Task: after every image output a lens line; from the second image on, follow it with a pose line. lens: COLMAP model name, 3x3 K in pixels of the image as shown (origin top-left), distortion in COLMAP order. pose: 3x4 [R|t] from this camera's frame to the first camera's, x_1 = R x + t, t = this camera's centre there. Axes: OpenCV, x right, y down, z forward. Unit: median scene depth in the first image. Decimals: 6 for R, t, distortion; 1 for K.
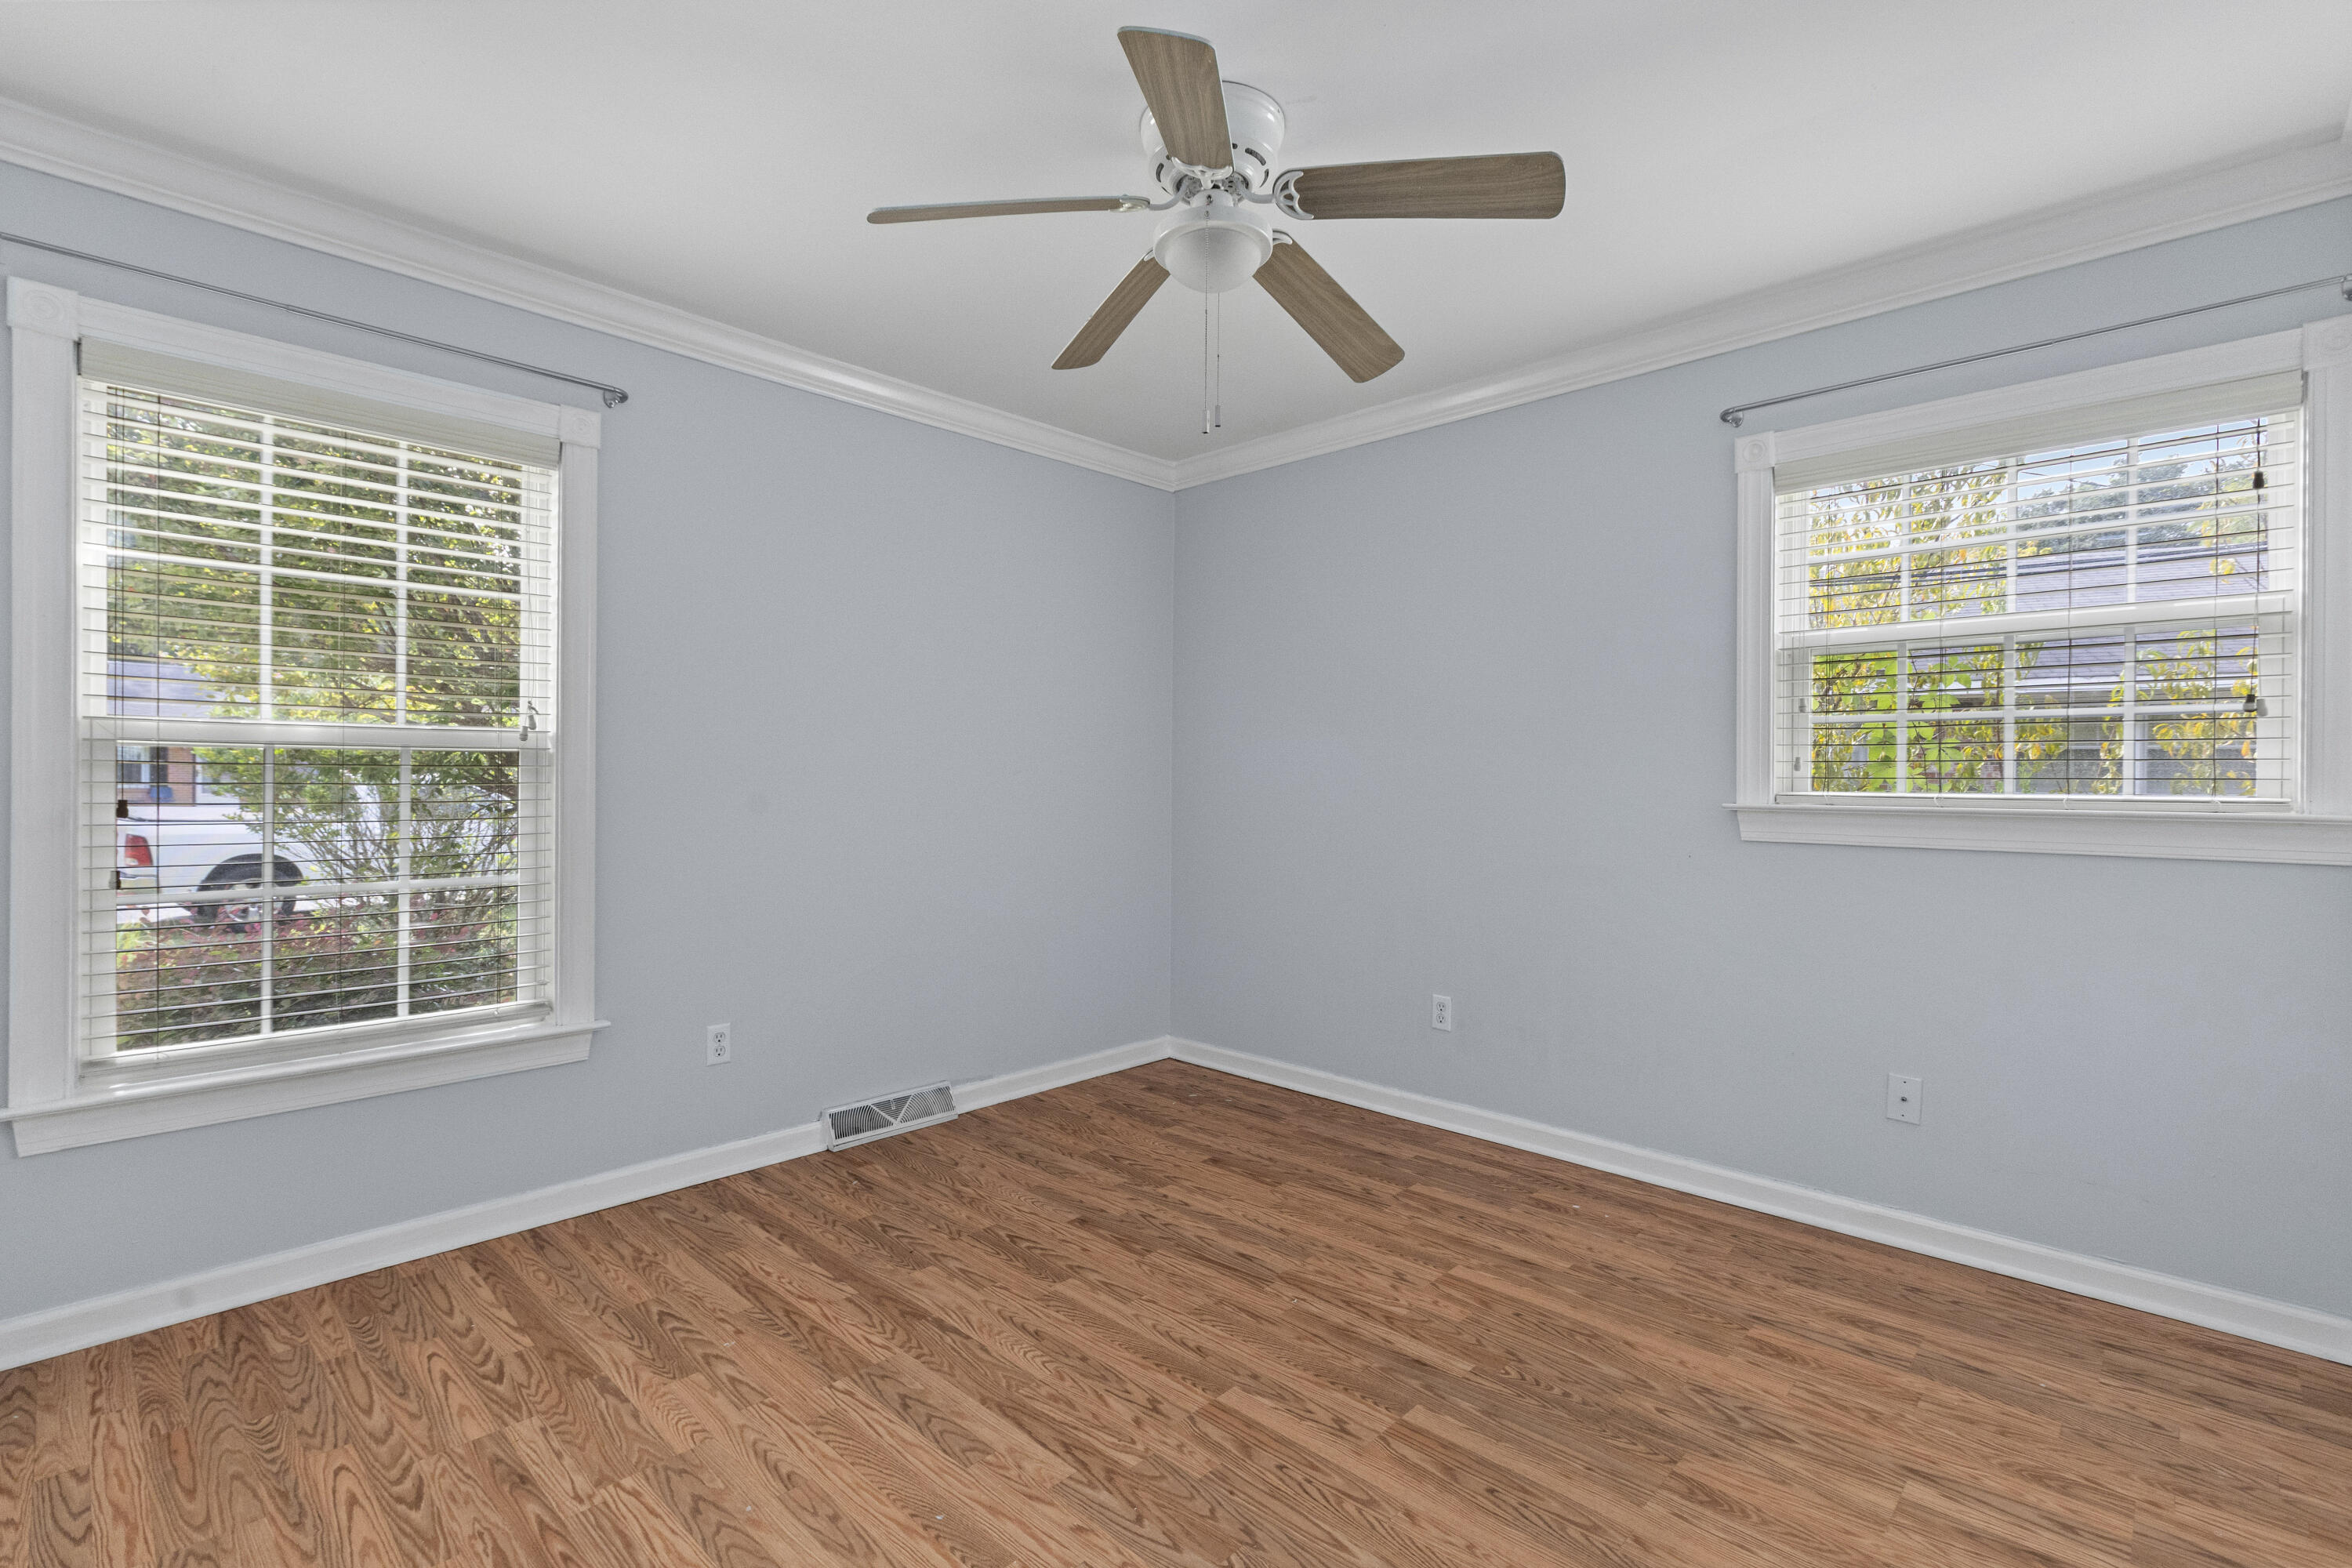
lens RADIAL K [[1073.6, 0, 1174.9], [0, 1073.6, 764.9], [0, 0, 1]] dist [-0.000001, -0.001192]
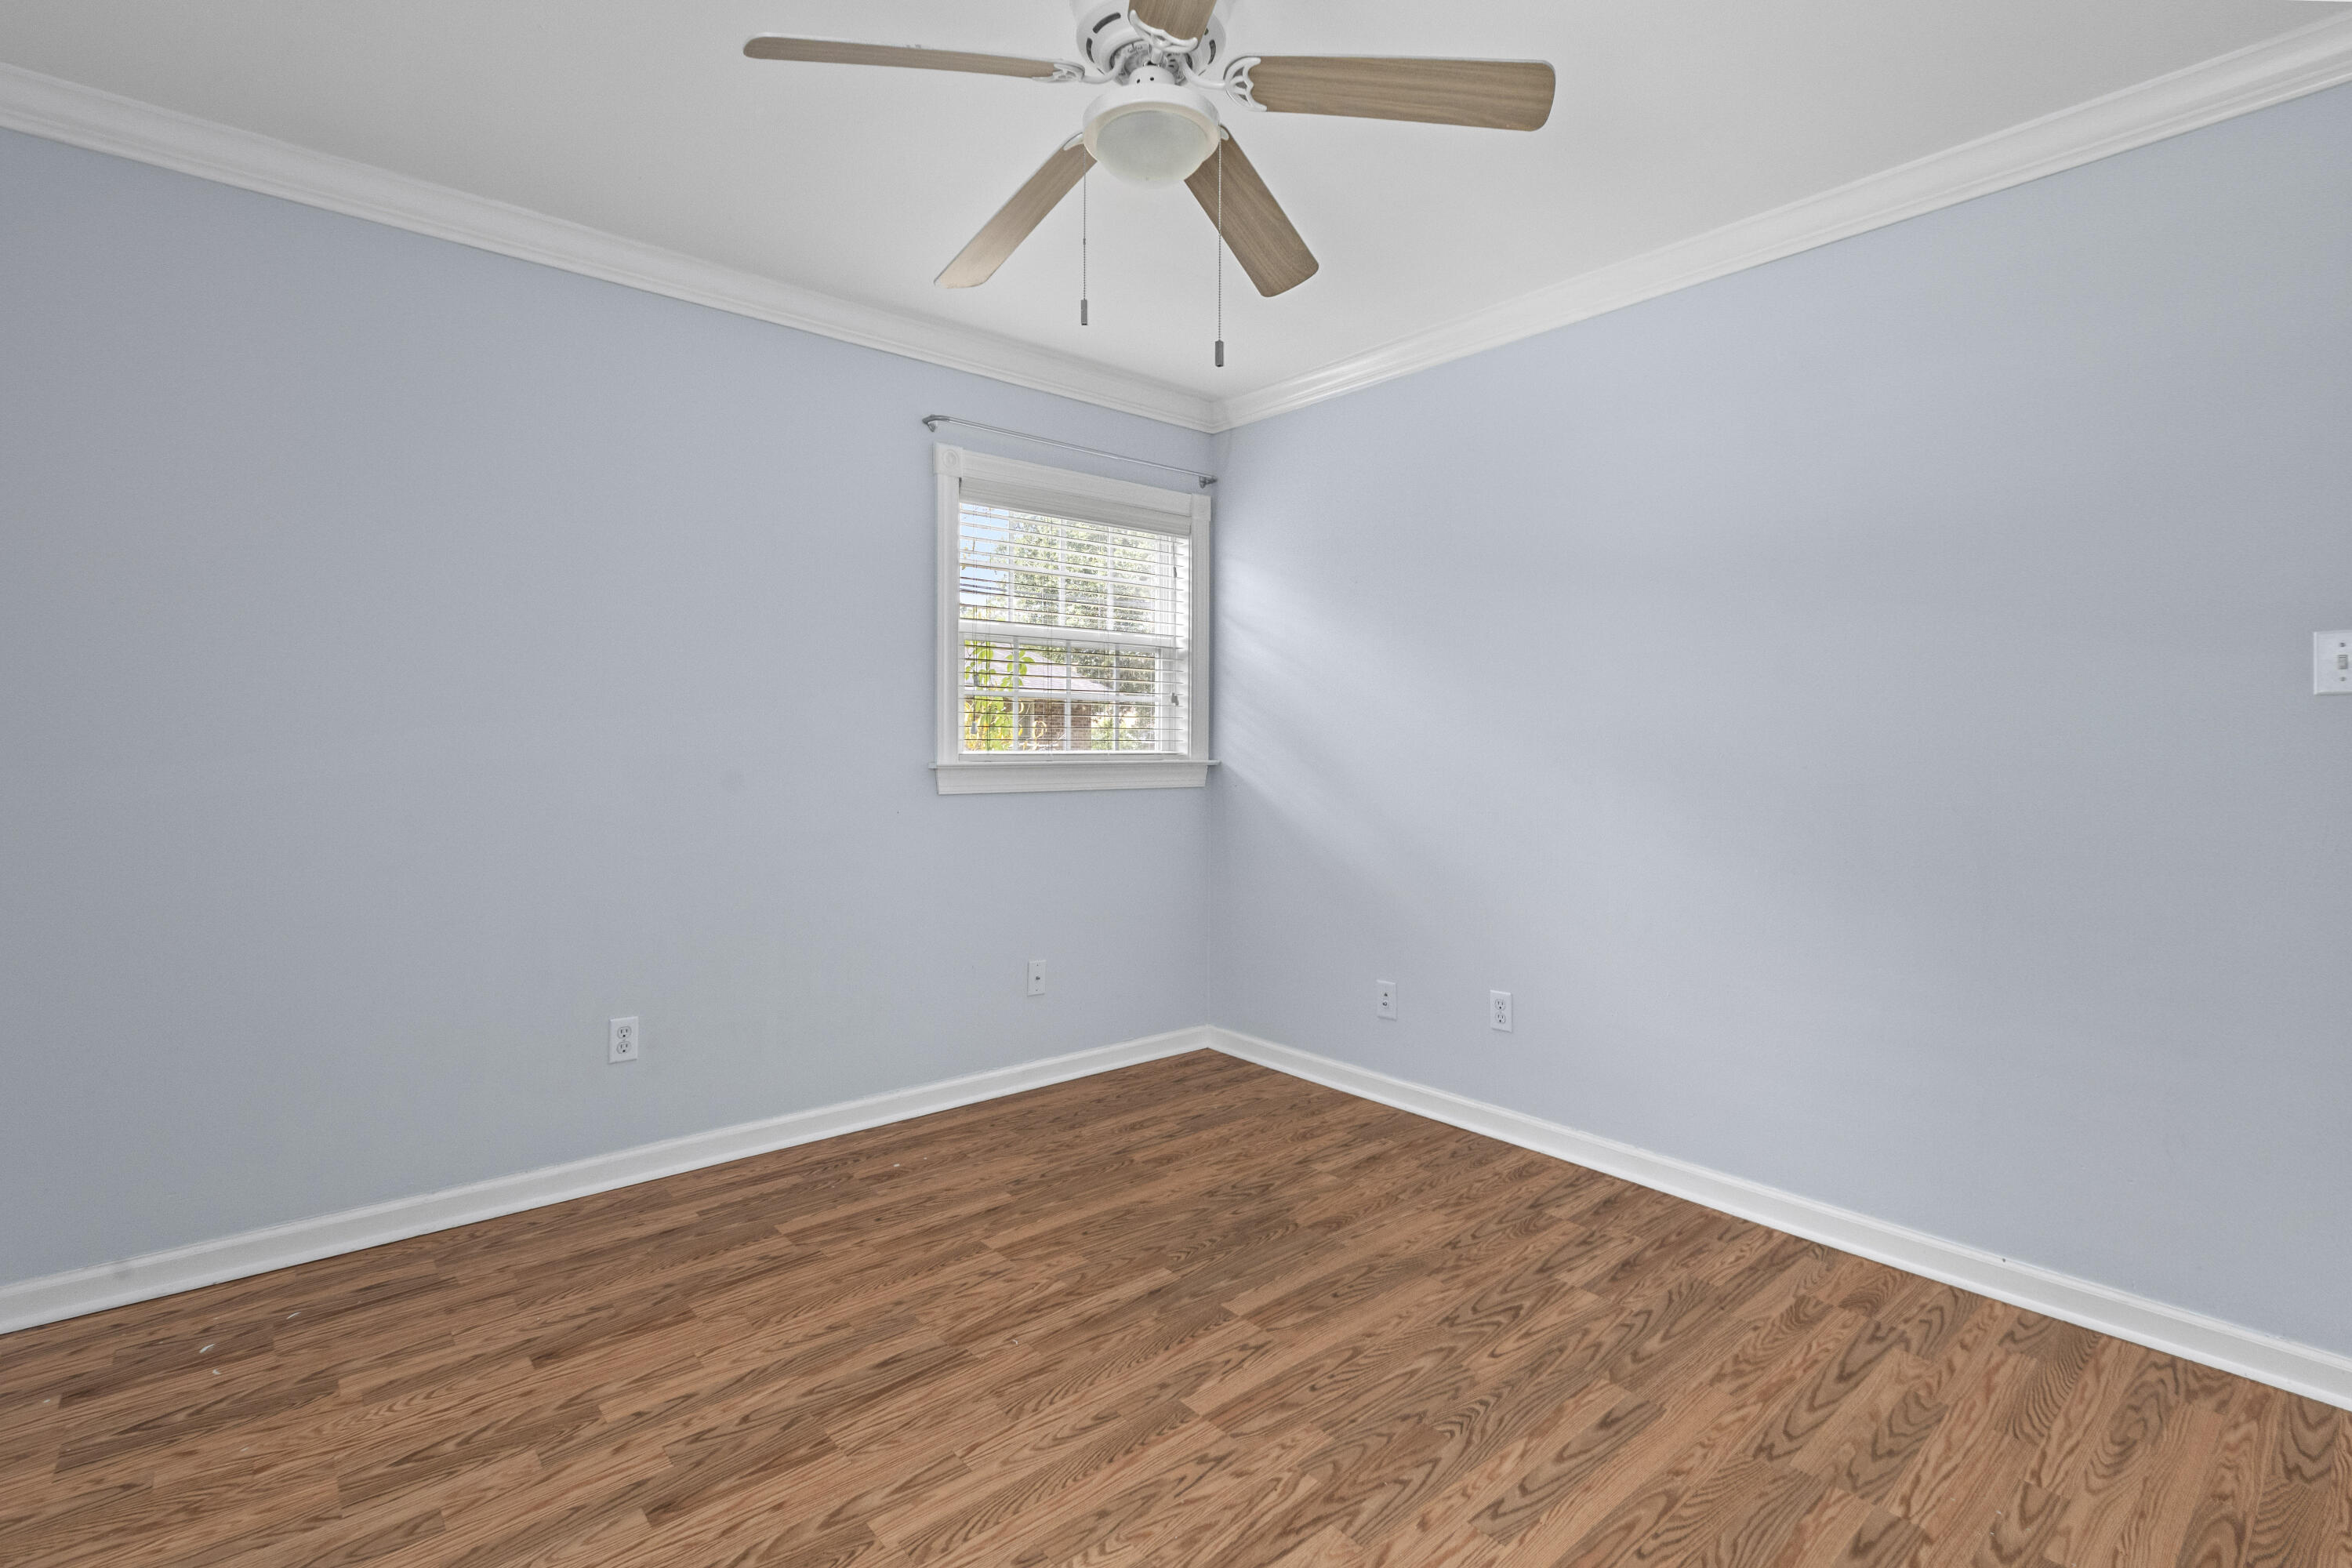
lens RADIAL K [[1073.6, 0, 1174.9], [0, 1073.6, 764.9], [0, 0, 1]] dist [-0.000001, -0.001192]
pose [[0.100324, -0.023405, 0.994680, -0.706774], [-0.015445, 0.999566, 0.025078, 0.005269], [-0.994835, -0.017879, 0.099919, 0.761704]]
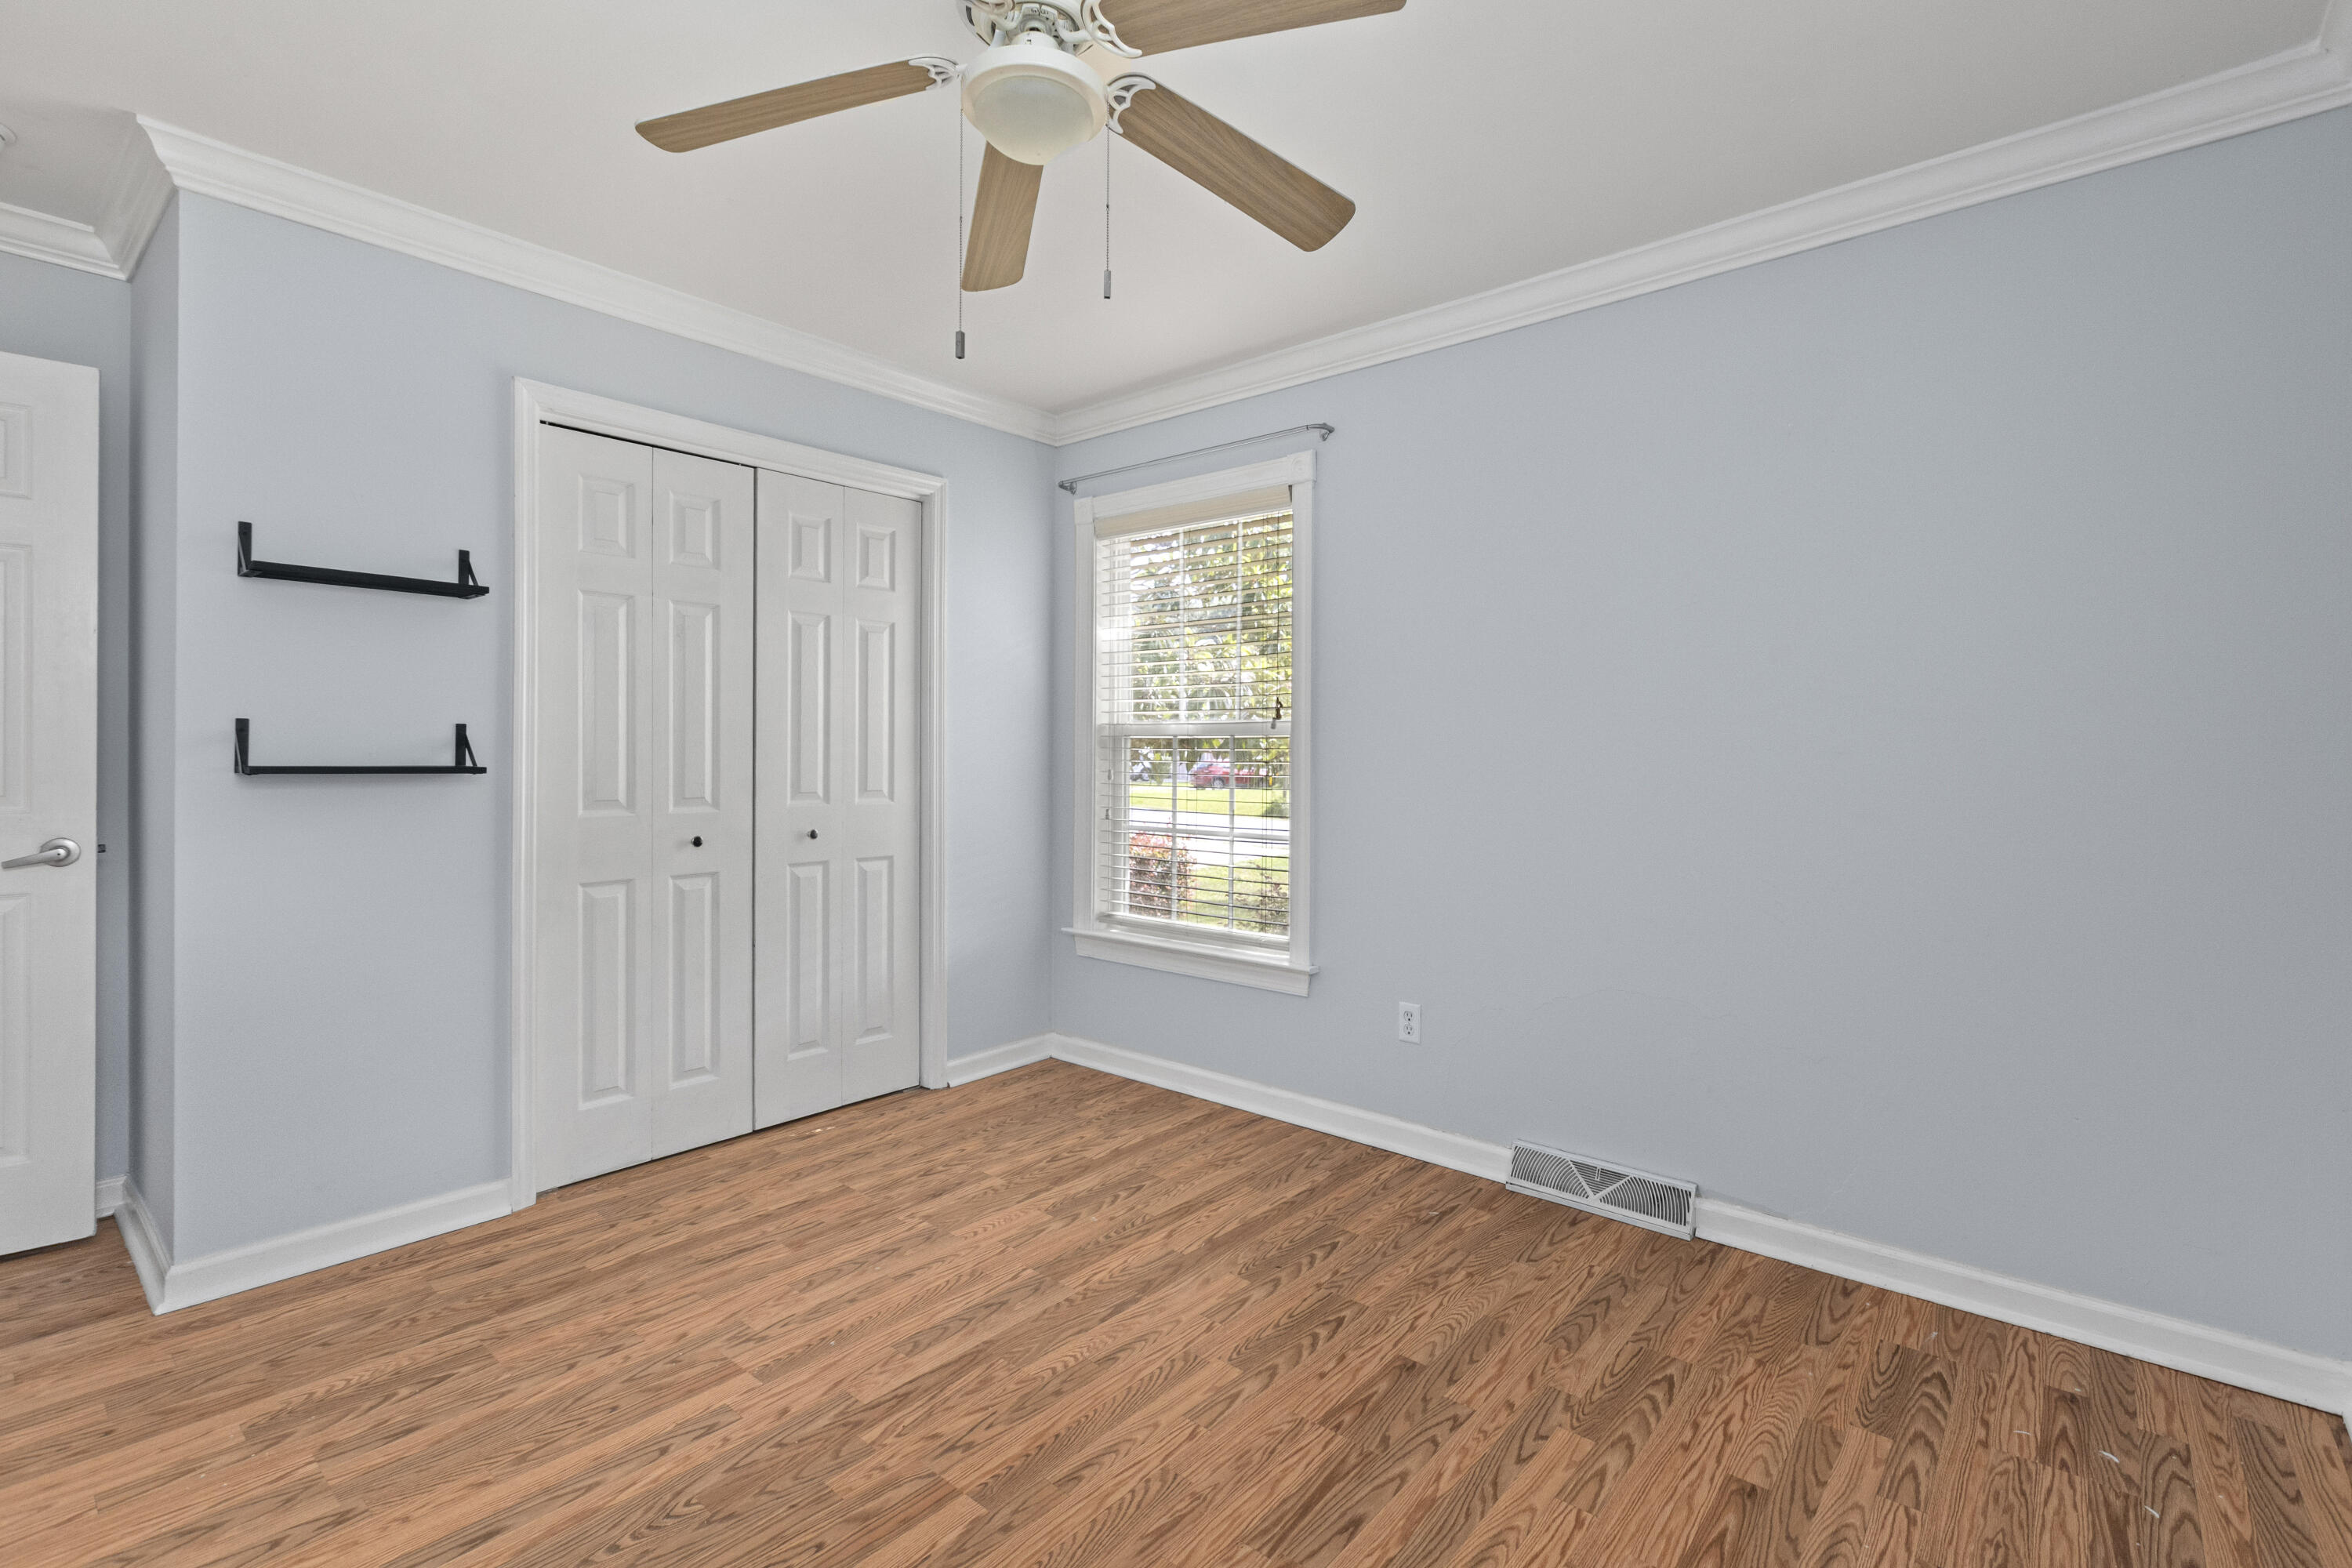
lens RADIAL K [[1075.5, 0, 1178.8], [0, 1075.5, 748.1], [0, 0, 1]] dist [-0.000379, -0.000779]
pose [[0.046463, -0.010308, -0.998867, 0.724035], [0.004285, 0.999940, -0.010120, 0.012492], [0.998911, -0.003810, 0.046504, 0.916461]]
